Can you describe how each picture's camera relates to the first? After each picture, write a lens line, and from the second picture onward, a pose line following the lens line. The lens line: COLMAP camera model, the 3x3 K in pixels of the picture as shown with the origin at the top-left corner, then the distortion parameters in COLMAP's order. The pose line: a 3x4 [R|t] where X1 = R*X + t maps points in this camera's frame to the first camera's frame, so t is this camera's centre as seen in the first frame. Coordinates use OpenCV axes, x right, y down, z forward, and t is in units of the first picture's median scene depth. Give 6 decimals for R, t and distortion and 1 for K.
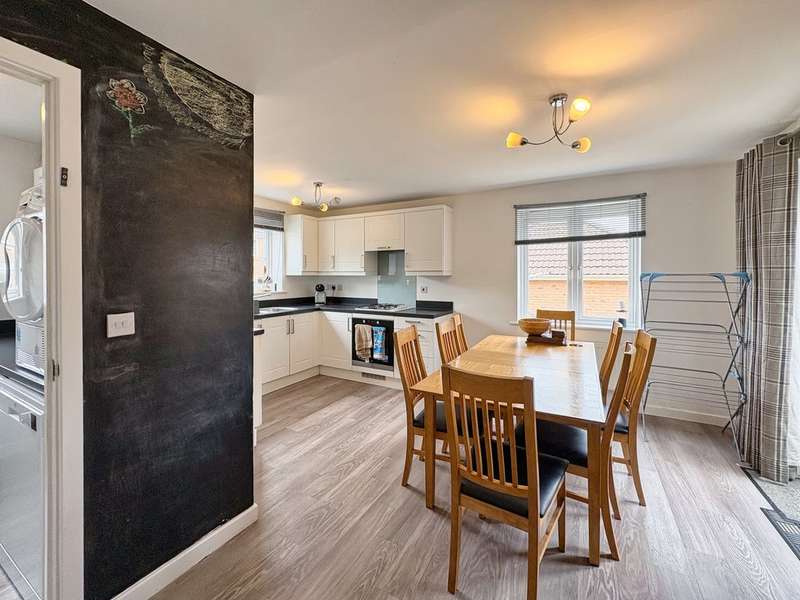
lens RADIAL K [[332.8, 0, 400.2], [0, 332.8, 283.5], [0, 0, 1]] dist [-0.001625, -0.000397]
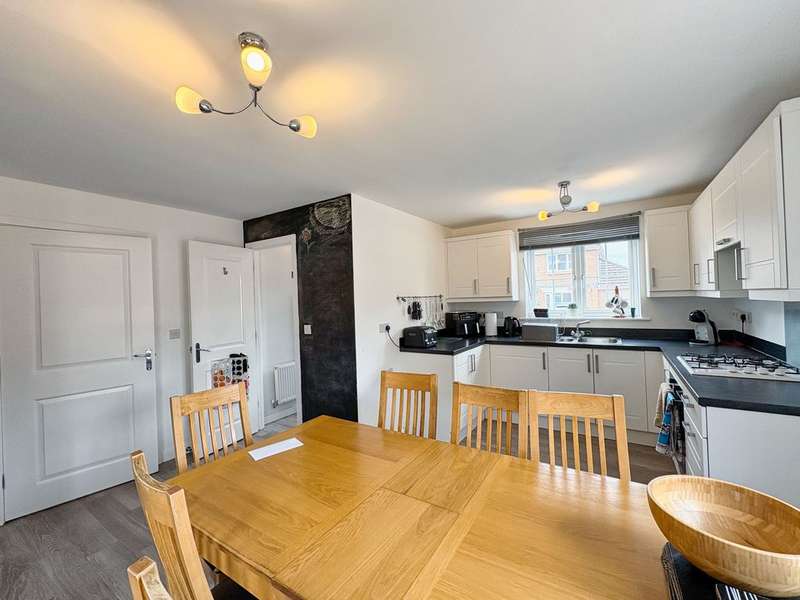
lens RADIAL K [[333.6, 0, 400.0], [0, 333.6, 300.0], [0, 0, 1]] dist [-0.000017, -0.000042]
pose [[-0.063883, 0.002409, -0.997955, 1.165565], [0.009986, 0.999949, 0.001774, -0.067530], [0.997907, -0.009853, -0.063904, 1.385047]]
